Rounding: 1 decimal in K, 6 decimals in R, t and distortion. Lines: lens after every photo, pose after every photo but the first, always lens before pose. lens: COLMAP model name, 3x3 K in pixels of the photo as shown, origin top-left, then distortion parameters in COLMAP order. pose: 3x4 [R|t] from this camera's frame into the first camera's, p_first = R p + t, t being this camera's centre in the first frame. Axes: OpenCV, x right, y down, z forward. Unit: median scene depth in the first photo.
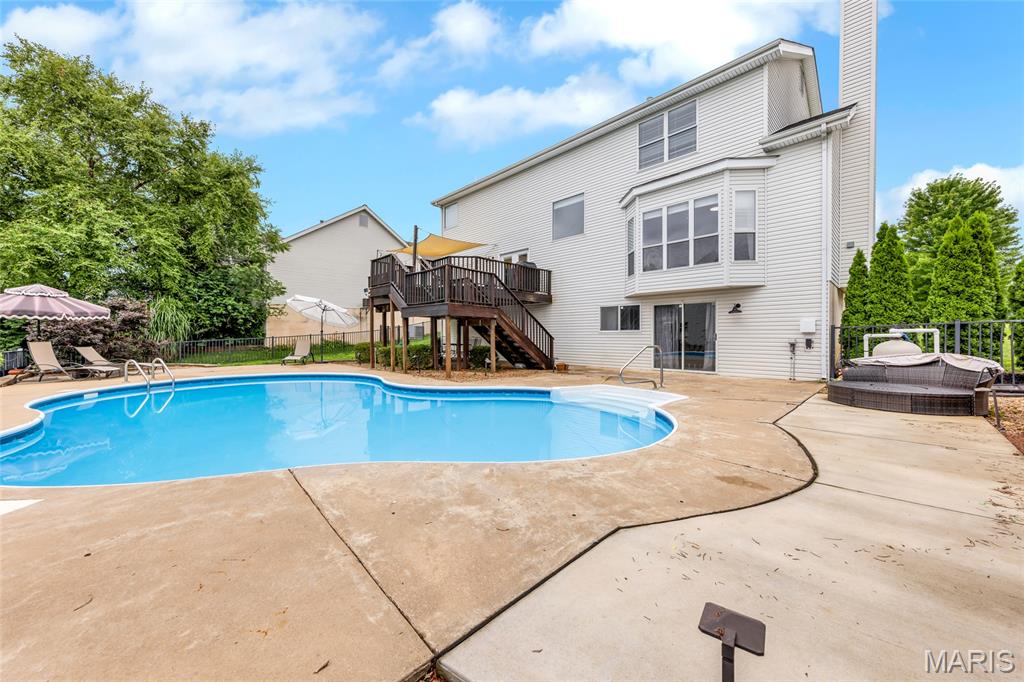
lens RADIAL K [[380.0, 0, 513.1], [0, 380.0, 339.7], [0, 0, 1]] dist [0.000129, -0.000078]
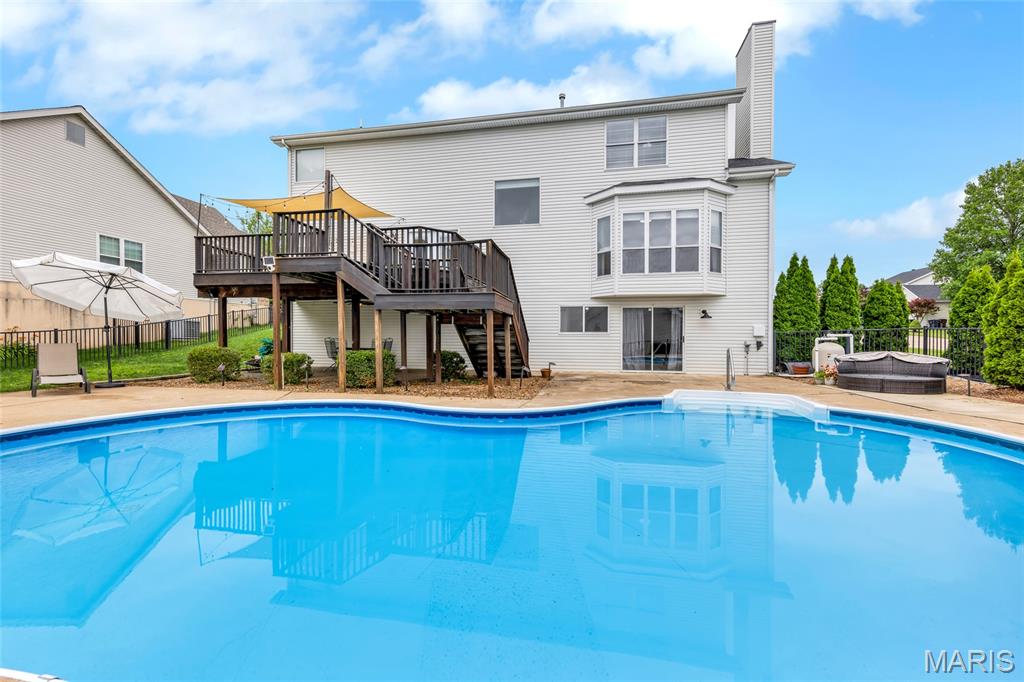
lens RADIAL K [[413.8, 0, 512.6], [0, 413.8, 344.8], [0, 0, 1]] dist [0.003431, 0.000439]
pose [[0.824228, -0.004692, 0.566238, -0.497336], [-0.000022, 0.999965, 0.008318, -0.001775], [-0.566258, -0.006868, 0.824200, 0.269312]]
